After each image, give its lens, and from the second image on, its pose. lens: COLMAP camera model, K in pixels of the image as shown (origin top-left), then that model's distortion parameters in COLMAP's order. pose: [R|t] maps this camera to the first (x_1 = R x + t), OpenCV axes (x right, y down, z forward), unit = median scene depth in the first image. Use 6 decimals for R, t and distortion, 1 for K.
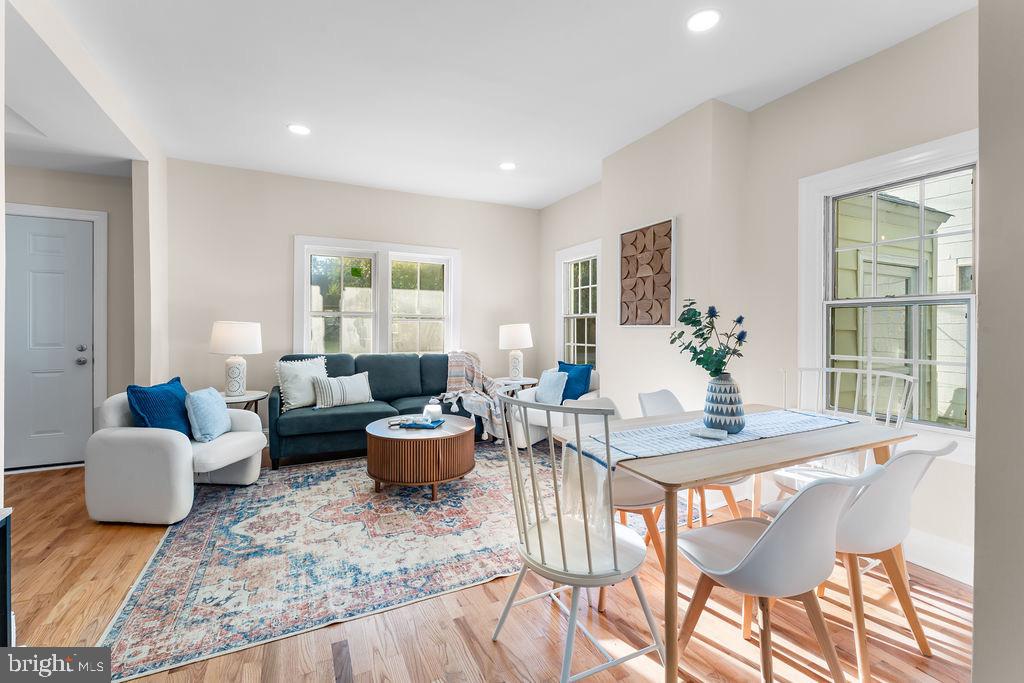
lens RADIAL K [[444.6, 0, 502.9], [0, 444.6, 324.6], [0, 0, 1]] dist [-0.005408, -0.000113]
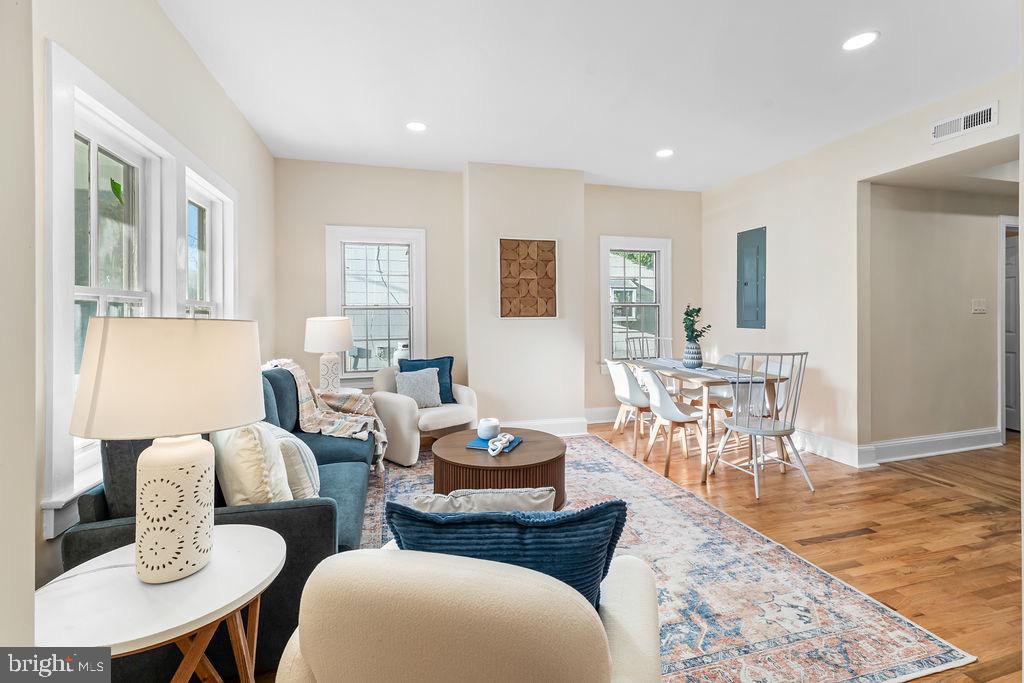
lens RADIAL K [[444.6, 0, 526.5], [0, 444.6, 315.7], [0, 0, 1]] dist [-0.005408, -0.000113]
pose [[0.173415, -0.009457, 0.984803, -1.472600], [0.008069, 0.999934, 0.008181, -0.020338], [-0.984816, 0.006528, 0.173480, 1.242442]]
